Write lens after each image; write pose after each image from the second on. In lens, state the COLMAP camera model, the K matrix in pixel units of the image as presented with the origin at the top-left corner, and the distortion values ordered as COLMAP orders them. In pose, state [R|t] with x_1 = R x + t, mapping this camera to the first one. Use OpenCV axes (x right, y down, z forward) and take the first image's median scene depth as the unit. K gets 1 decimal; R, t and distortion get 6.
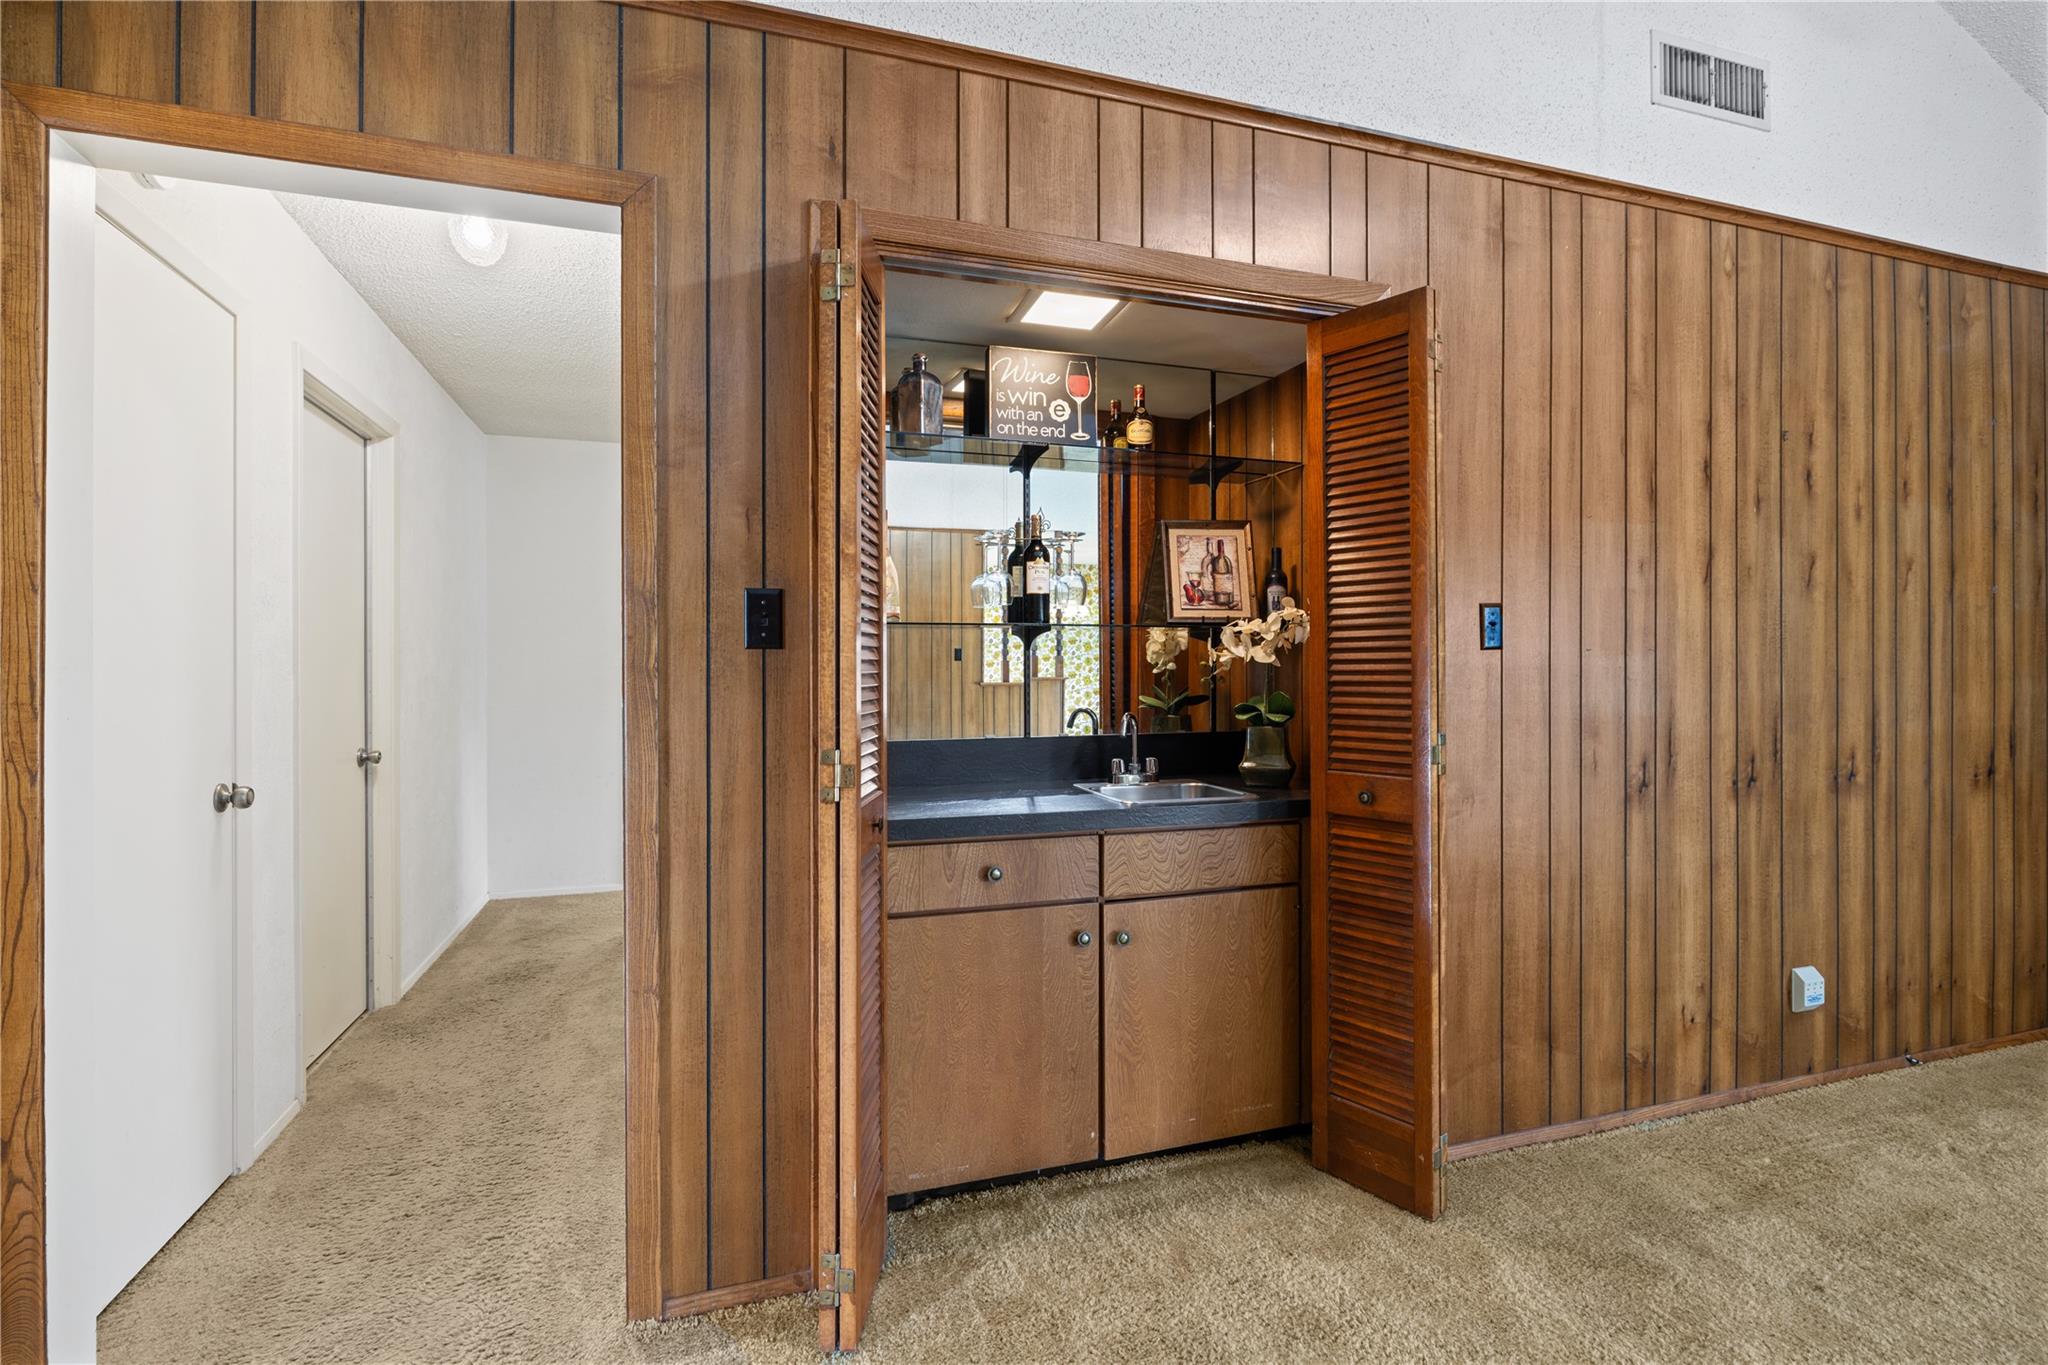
lens RADIAL K [[989.4, 0, 1024.0], [0, 989.4, 682.5], [0, 0, 1]] dist [0.000047, 0.000039]
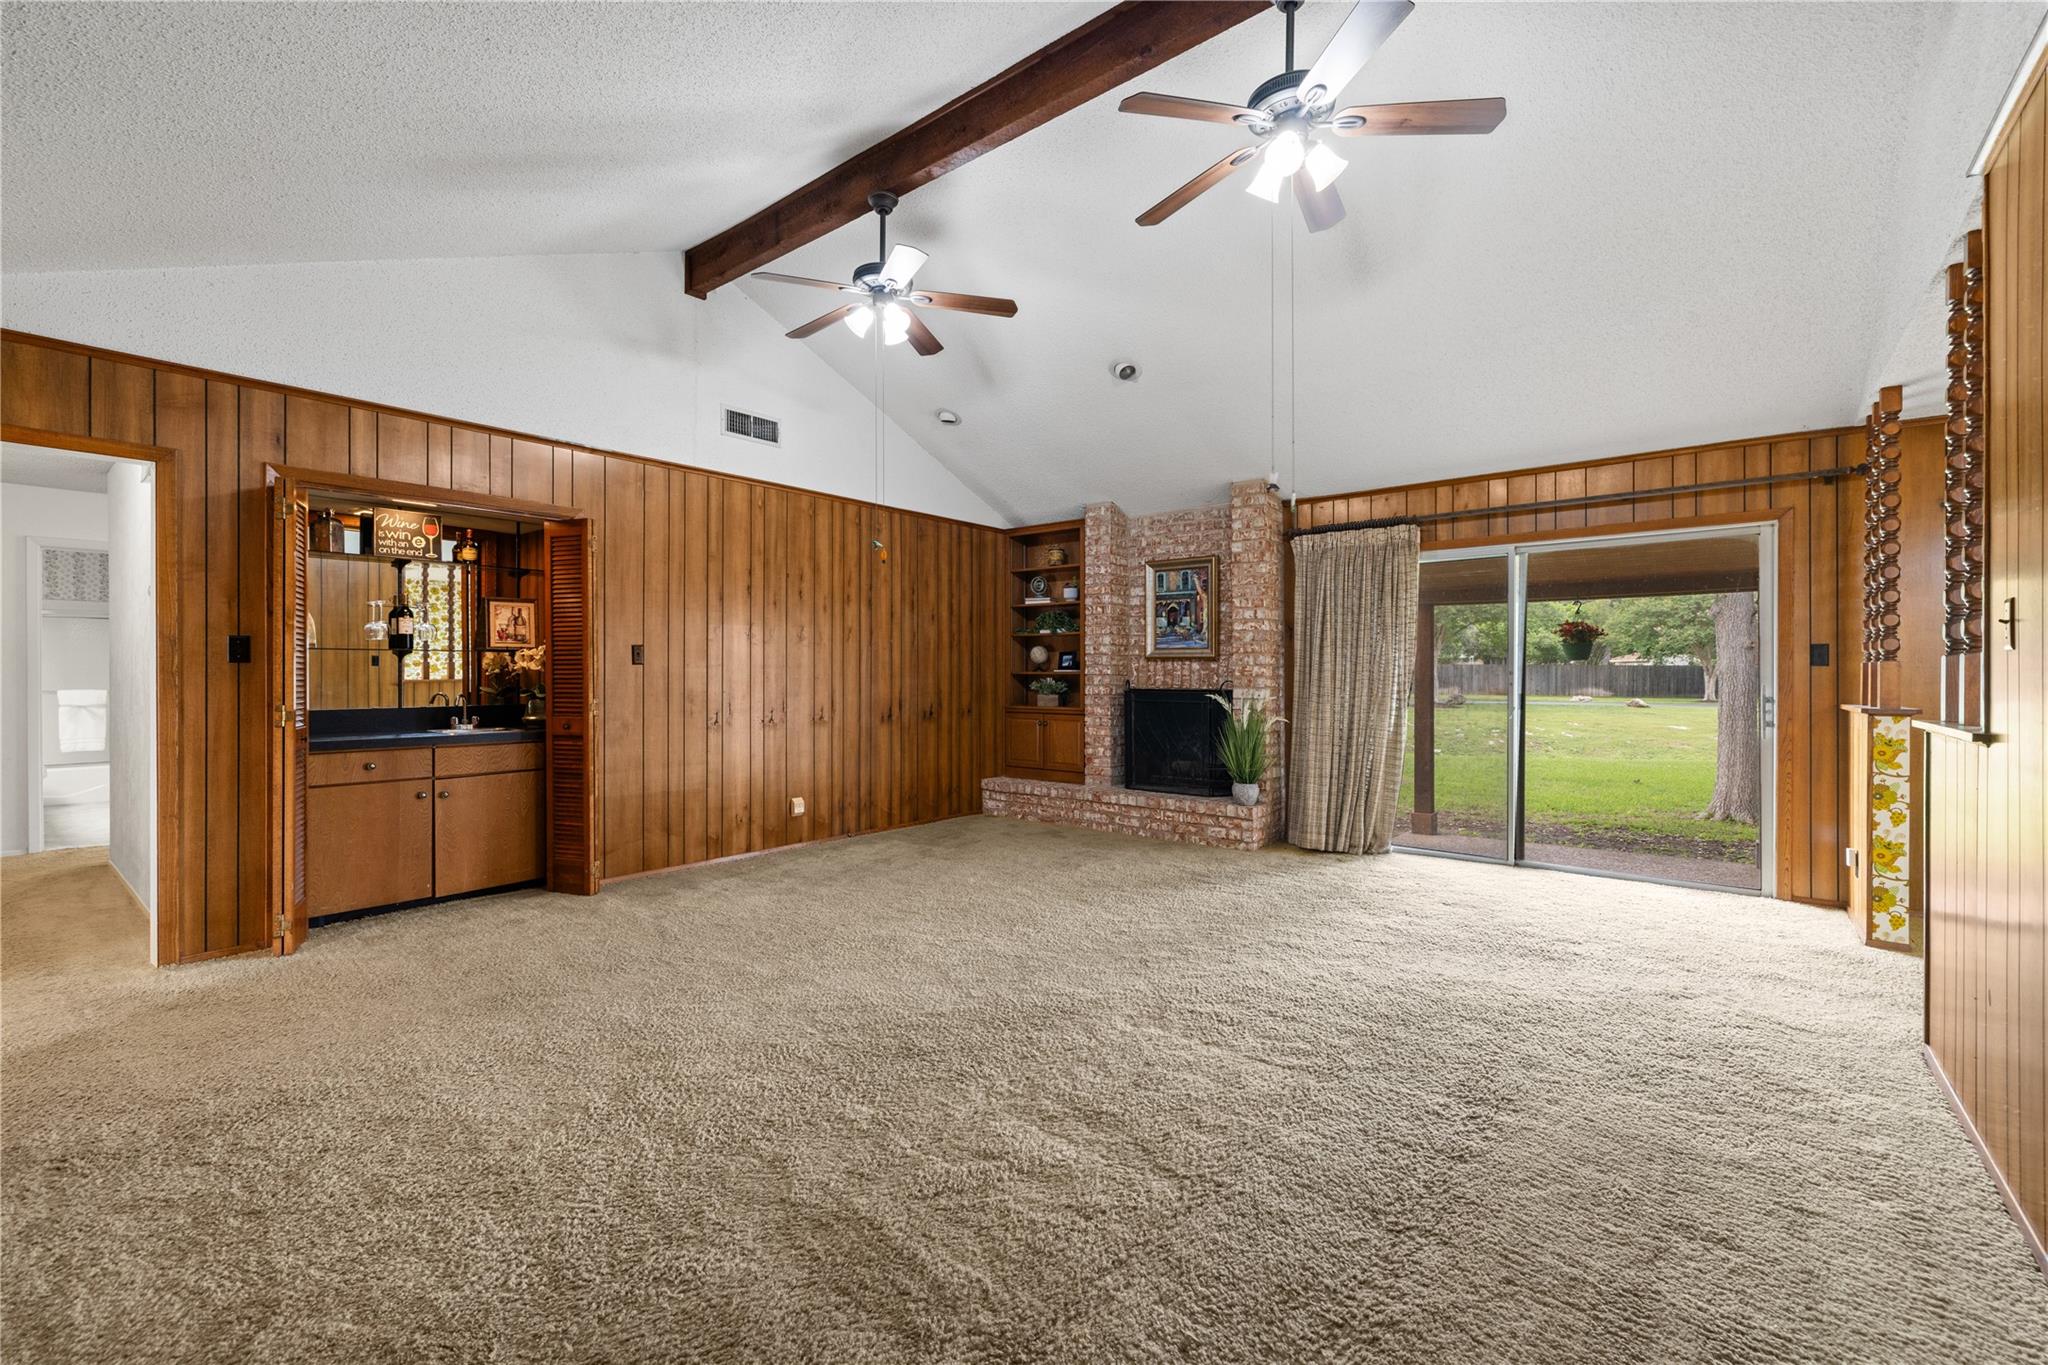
lens RADIAL K [[863.2, 0, 1015.2], [0, 863.2, 677.3], [0, 0, 1]] dist [-0.000193, -0.000017]
pose [[0.849063, 0.001600, 0.528290, 0.139377], [0.001017, 0.999989, -0.004664, 0.006489], [-0.528291, 0.004498, 0.849051, -1.120947]]
